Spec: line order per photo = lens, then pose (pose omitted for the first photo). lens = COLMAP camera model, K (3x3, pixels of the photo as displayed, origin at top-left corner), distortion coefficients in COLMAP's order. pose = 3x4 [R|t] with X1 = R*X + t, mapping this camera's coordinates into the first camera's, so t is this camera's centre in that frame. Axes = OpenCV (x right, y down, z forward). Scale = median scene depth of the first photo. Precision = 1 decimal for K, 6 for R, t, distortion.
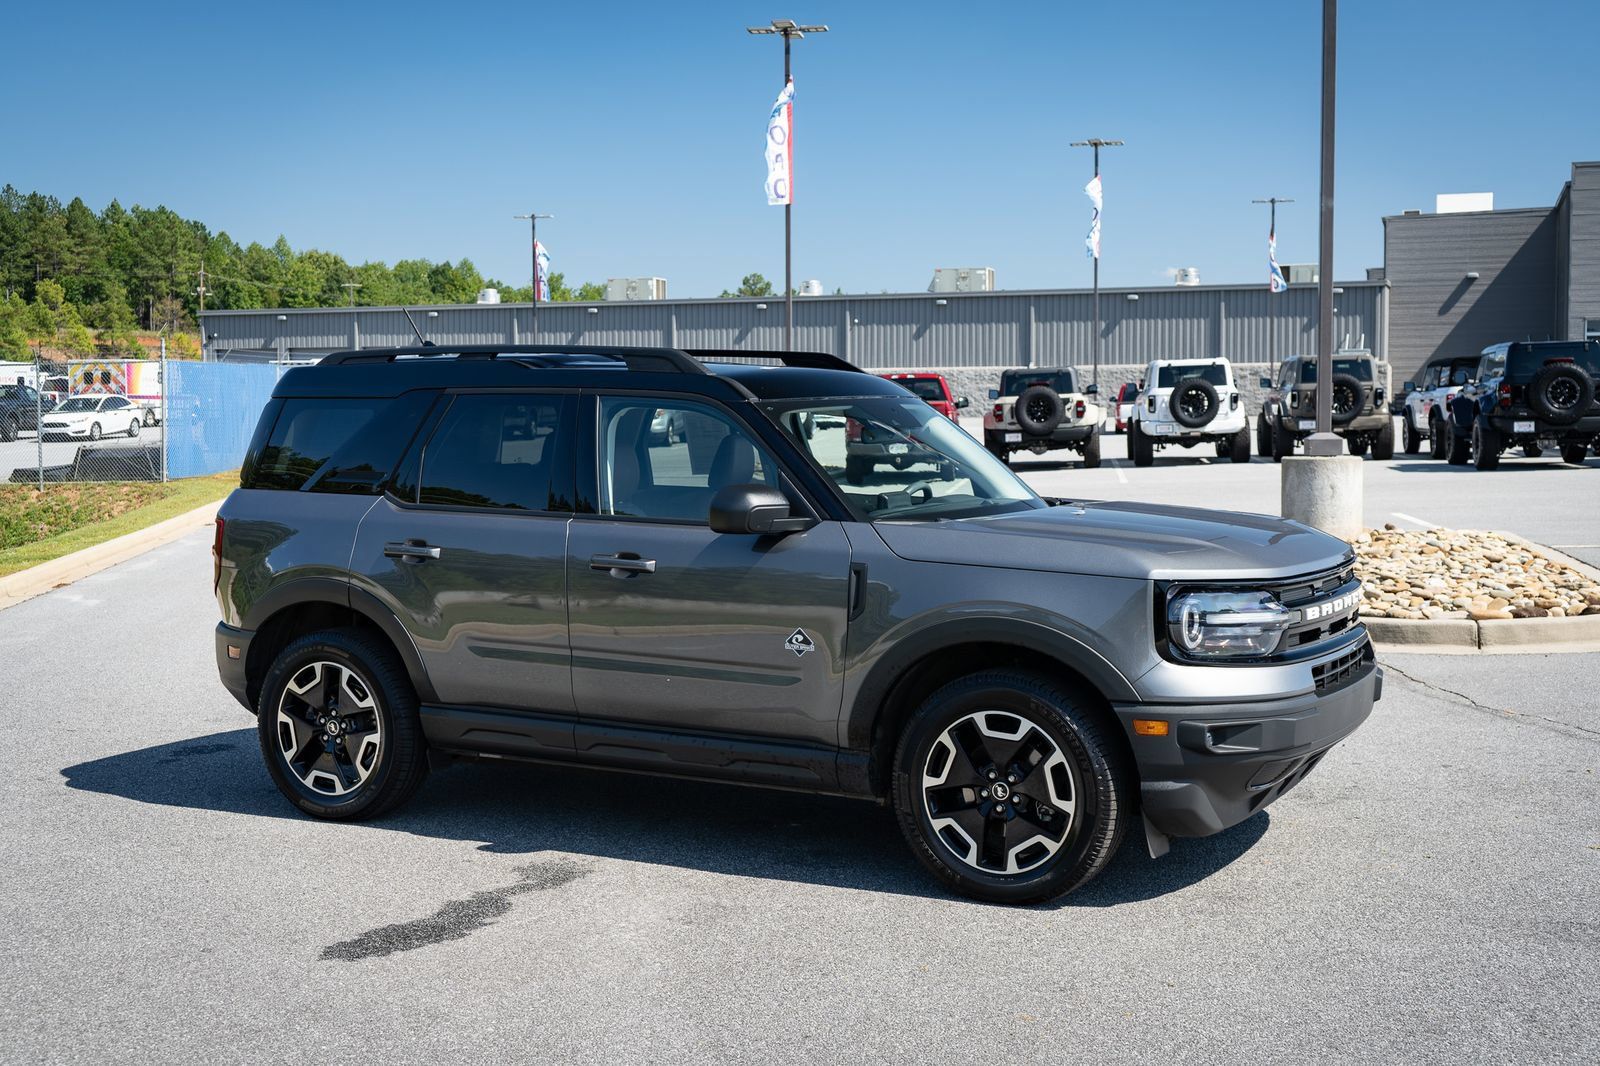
lens RADIAL K [[1832.9, 0, 801.0], [0, 1832.9, 515.5], [0, 0, 1]] dist [0.008995, 0.000000]
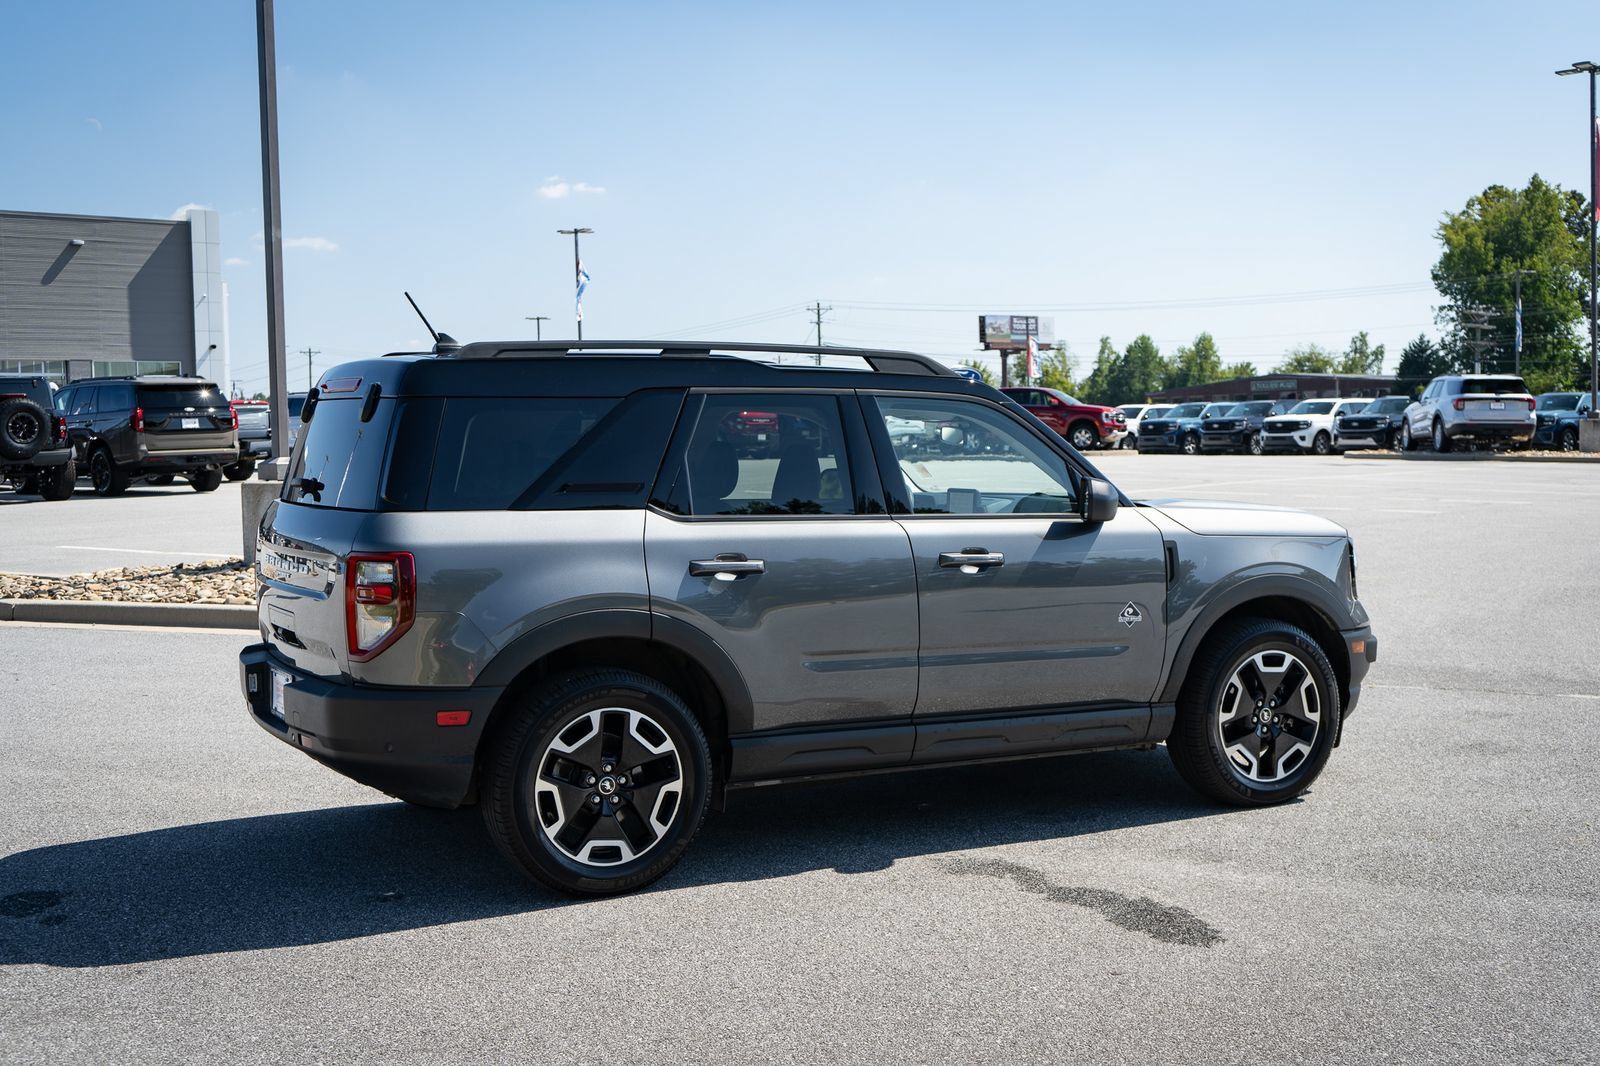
lens RADIAL K [[1832.9, 0, 731.5], [0, 1832.9, 527.4], [0, 0, 1]] dist [0.008995, 0.000000]
pose [[0.579186, -0.041560, 0.814136, -0.908575], [0.055142, 0.998410, 0.011738, -0.009951], [-0.813329, 0.038094, 0.580556, 0.460912]]
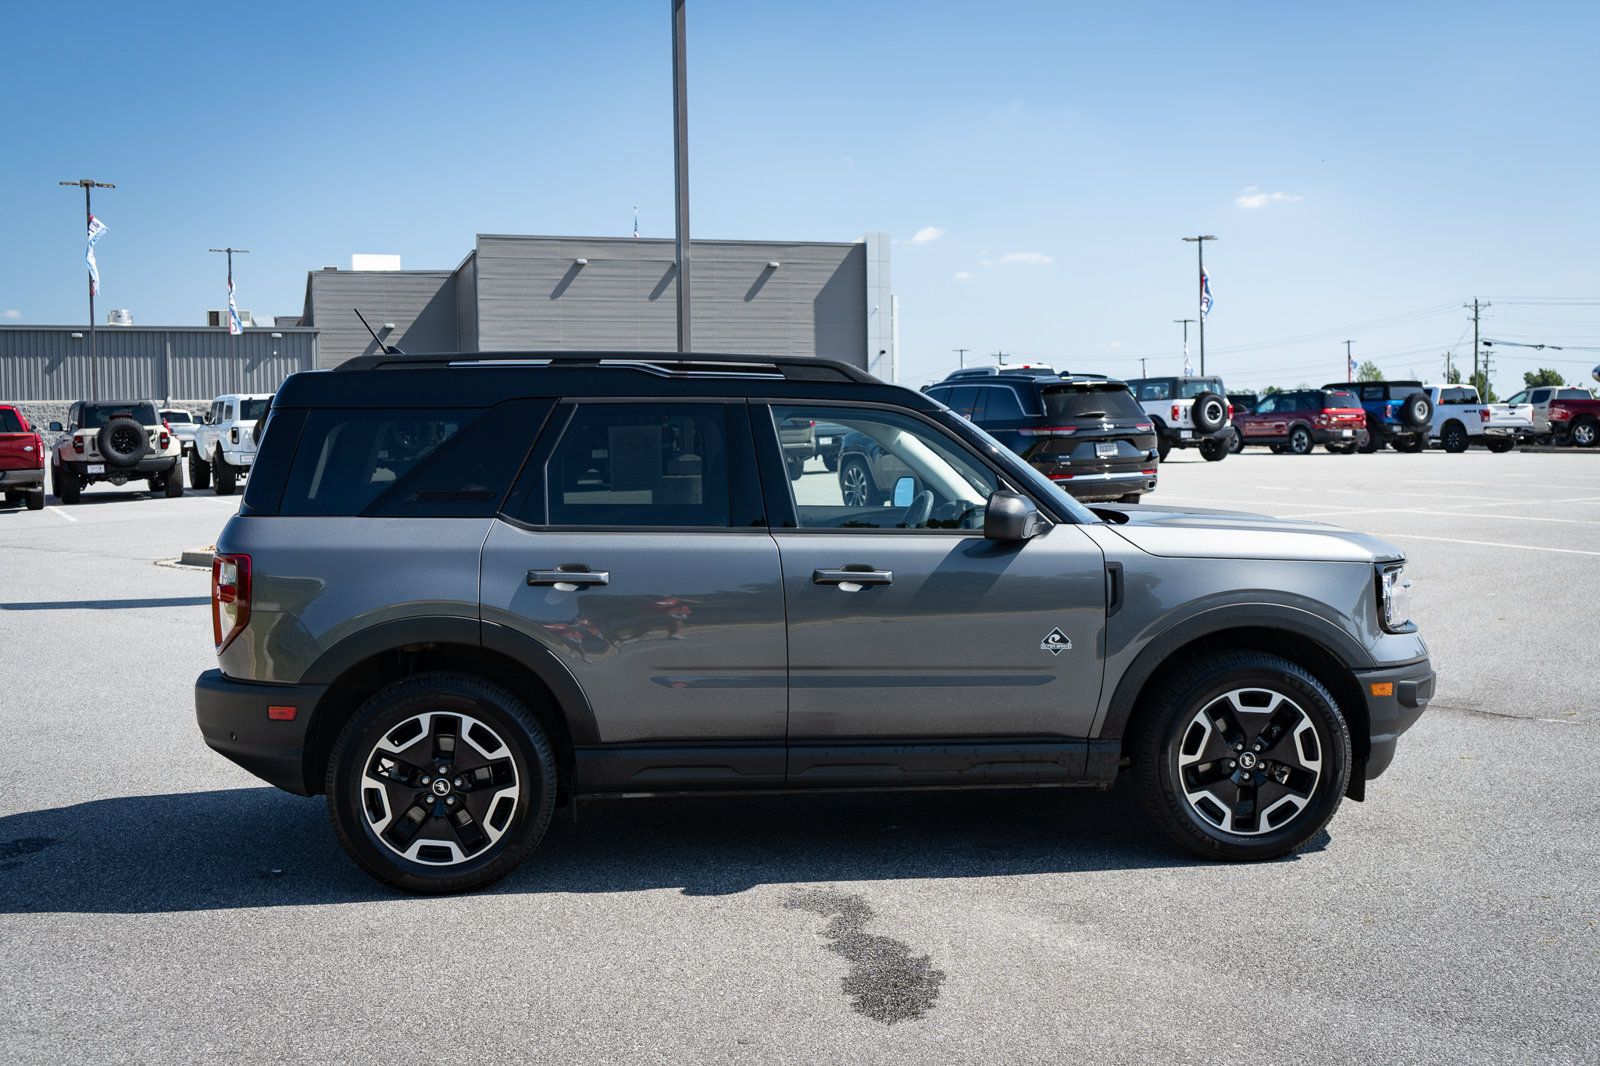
lens RADIAL K [[1657.6, 0, 773.9], [0, 1657.6, 515.9], [0, 0, 1]] dist [-0.011407, 0.000000]
pose [[0.832381, -0.028729, 0.553458, -0.556320], [0.036384, 0.999334, -0.002847, -0.004499], [-0.553008, 0.022507, 0.832872, 0.259864]]
